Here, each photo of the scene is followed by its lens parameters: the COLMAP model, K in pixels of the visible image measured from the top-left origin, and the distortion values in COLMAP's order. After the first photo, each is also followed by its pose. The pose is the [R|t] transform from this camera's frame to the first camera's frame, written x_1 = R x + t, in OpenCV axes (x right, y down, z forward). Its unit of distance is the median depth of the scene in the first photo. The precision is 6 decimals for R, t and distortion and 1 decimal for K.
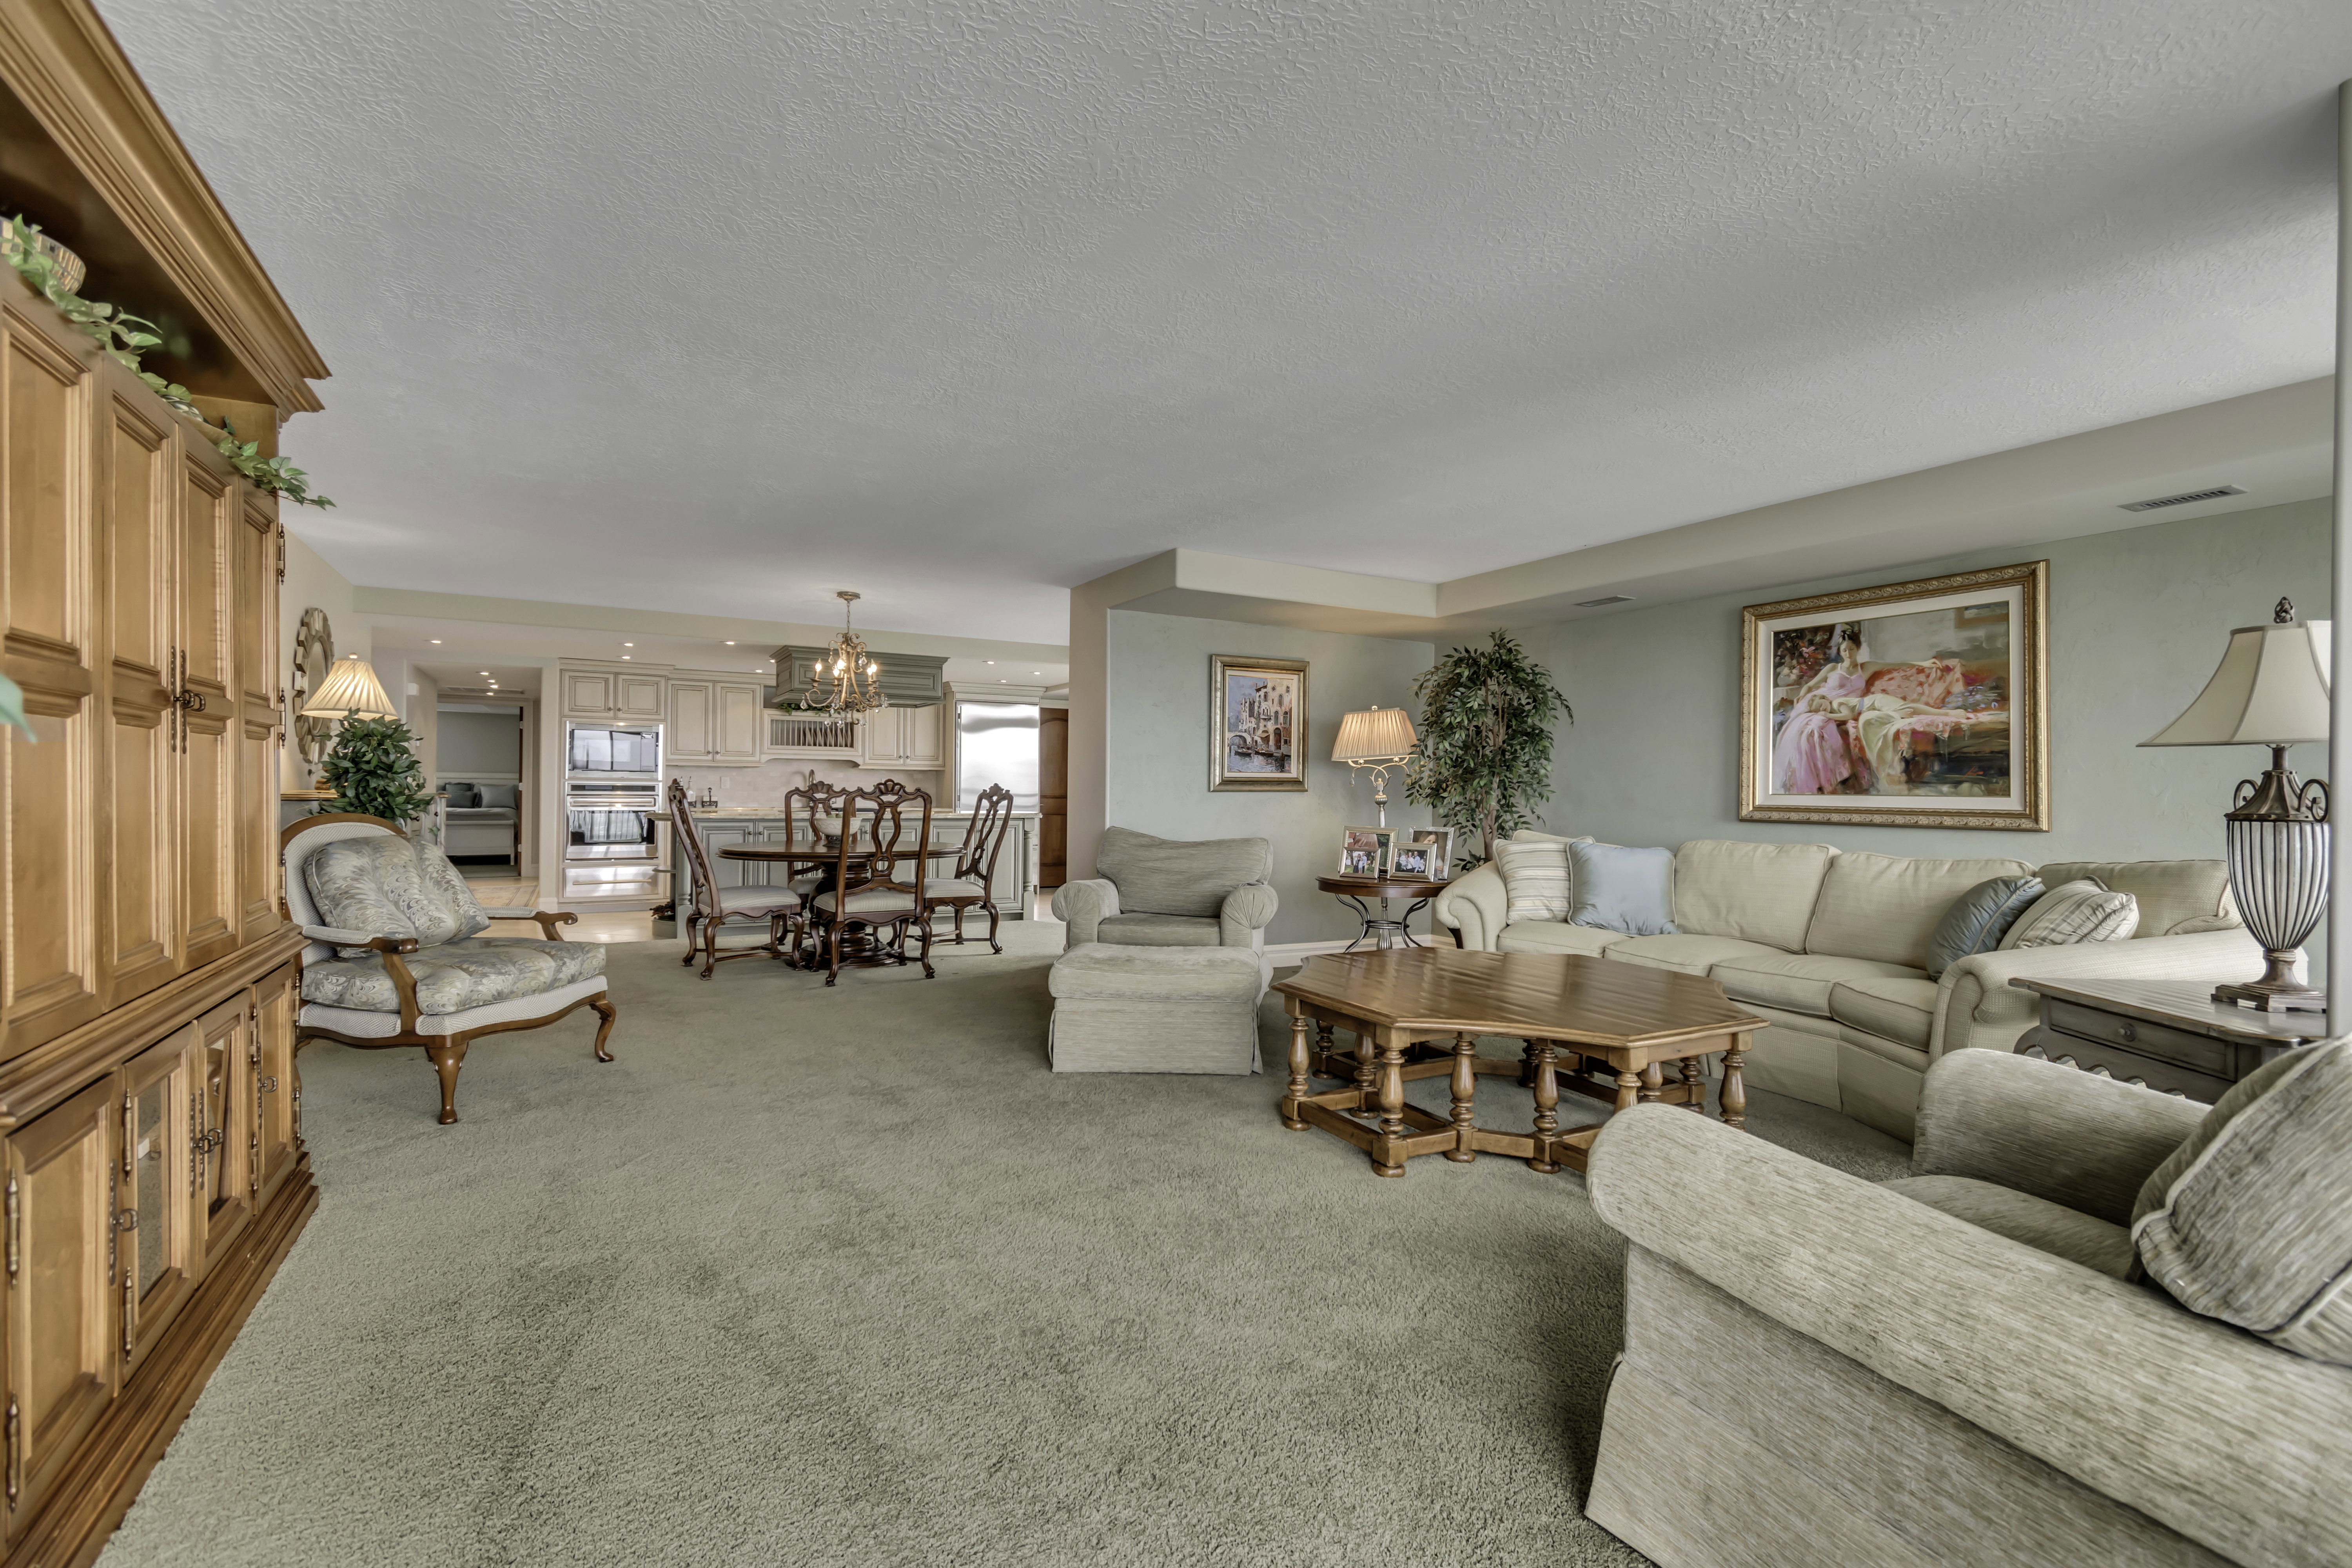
lens RADIAL K [[1074.5, 0, 1186.5], [0, 1074.5, 785.0], [0, 0, 1]] dist [-0.002268, 0.000017]
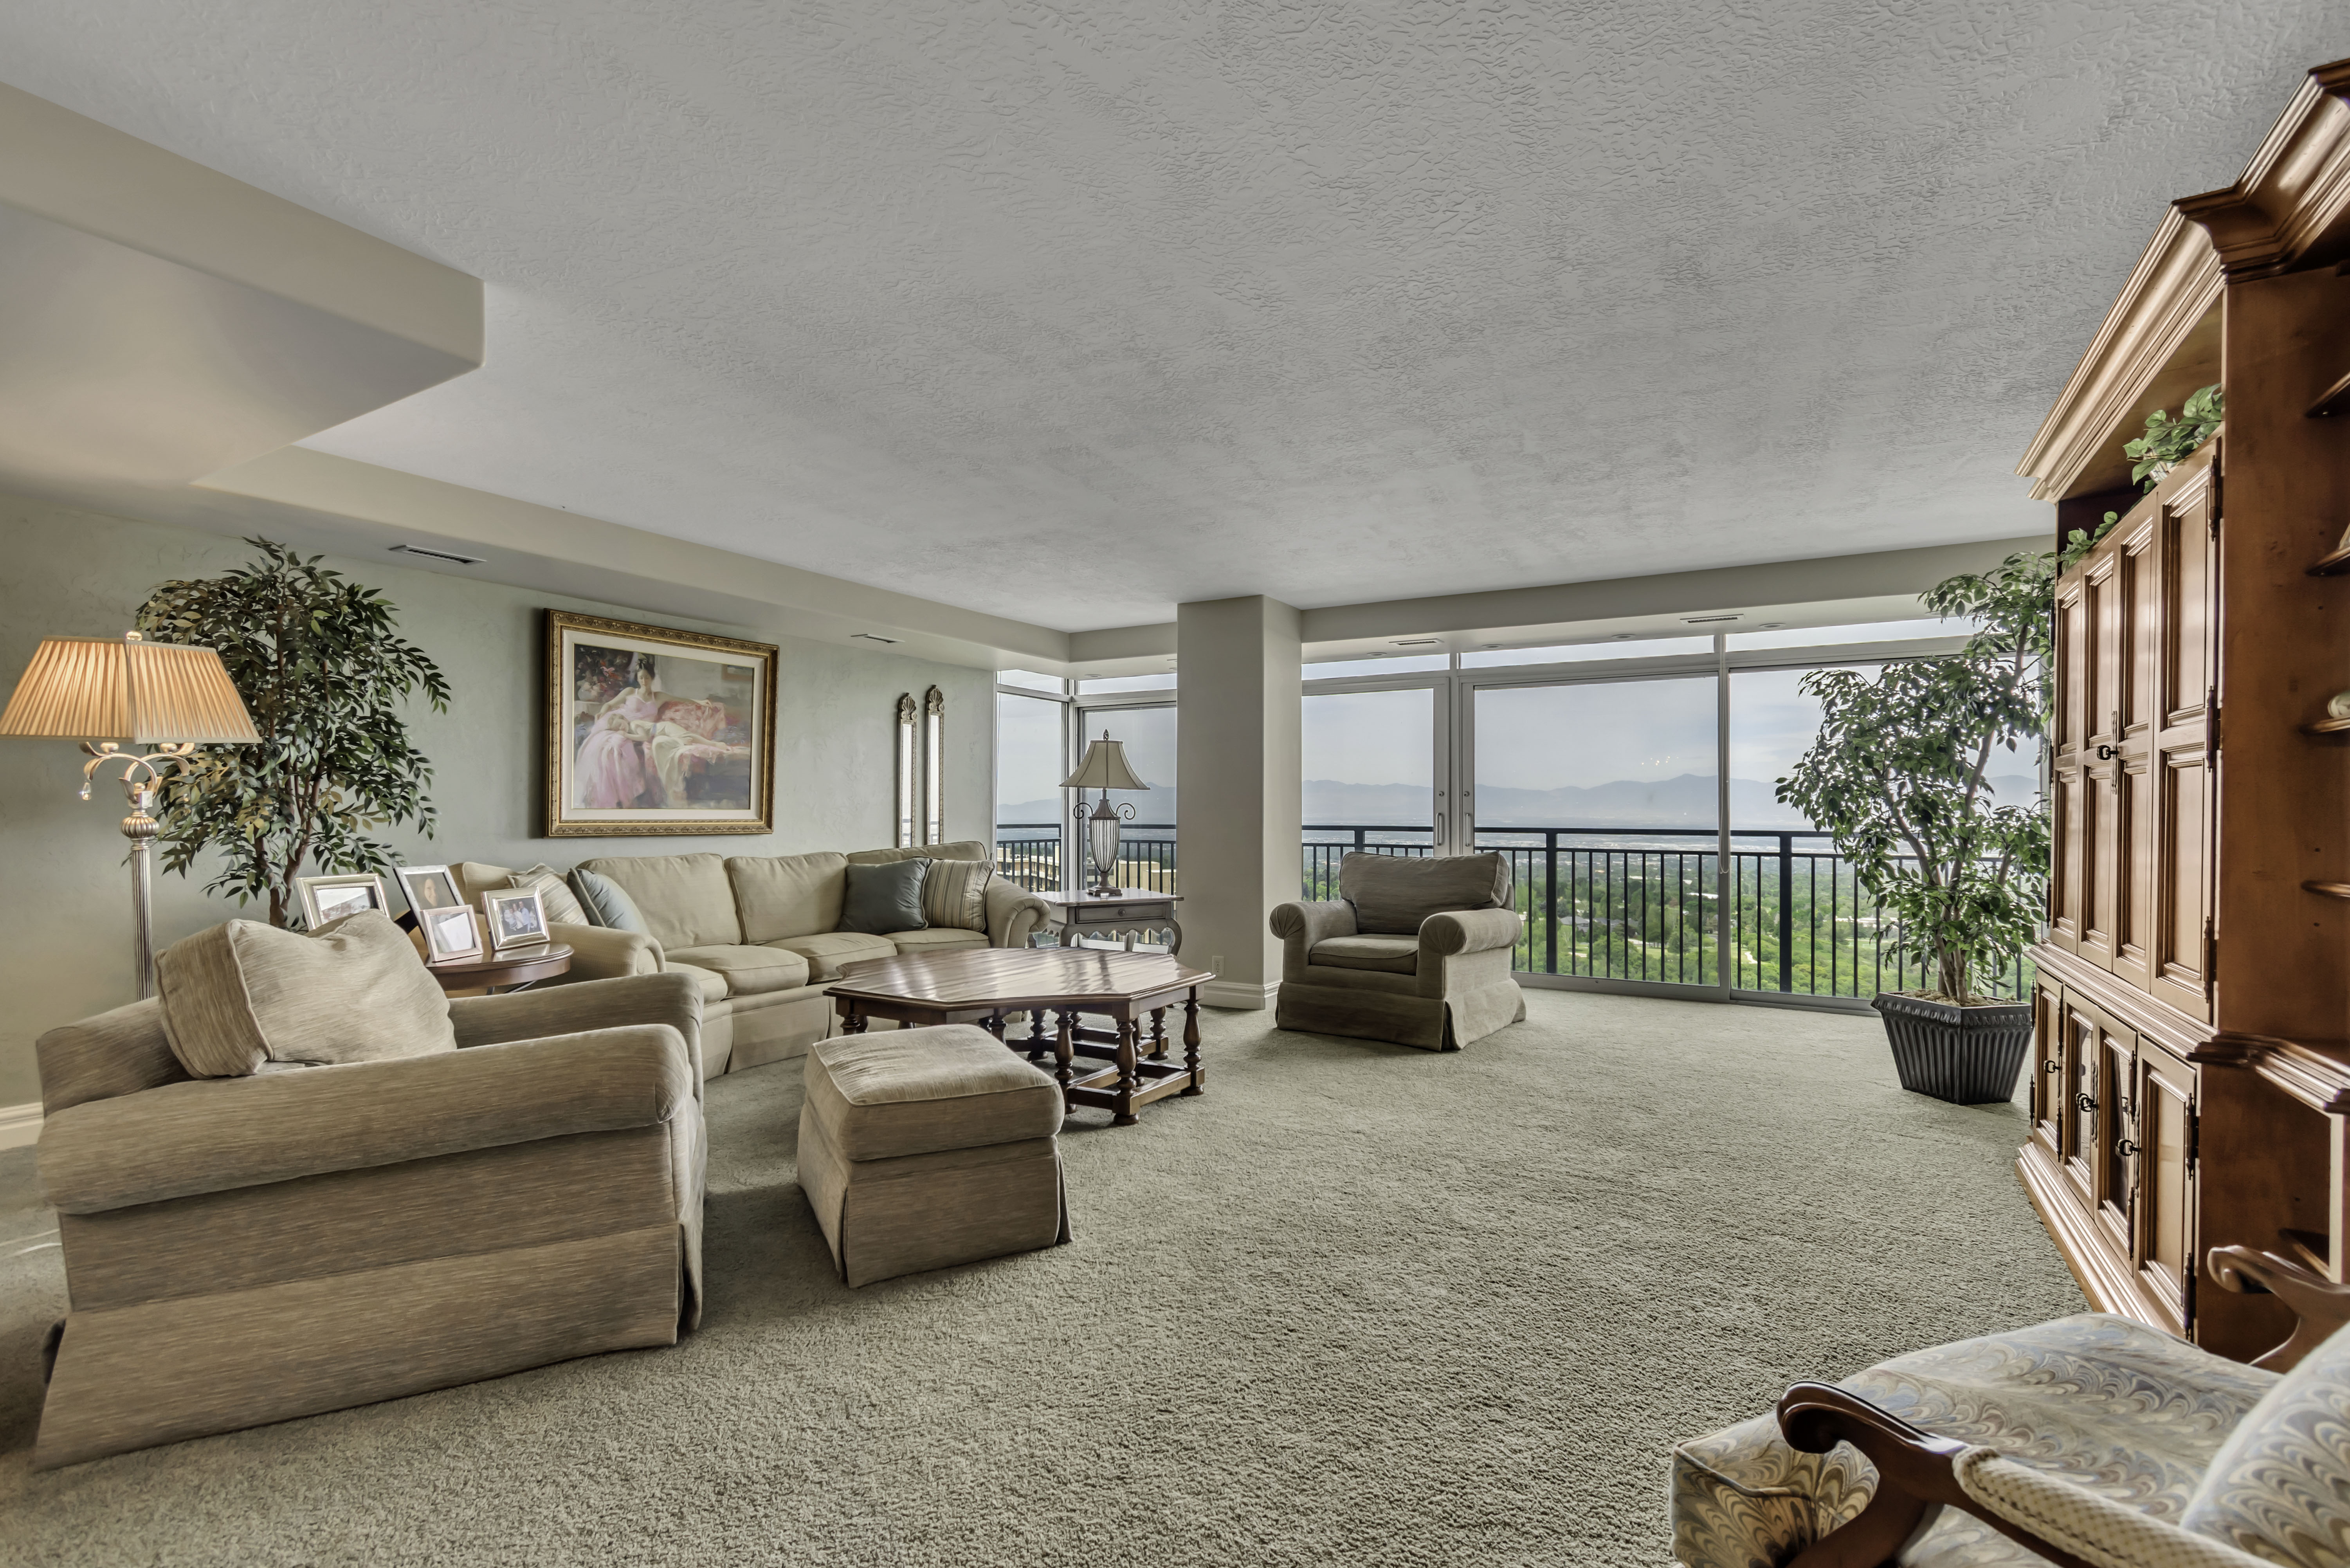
lens RADIAL K [[1073.6, 0, 1174.7], [0, 1073.6, 805.0], [0, 0, 1]] dist [-0.002268, 0.000017]
pose [[-0.507915, -0.004793, 0.861394, -0.615165], [-0.009133, 0.999958, 0.000179, -0.000271], [-0.861359, -0.007776, -0.507938, 1.093984]]
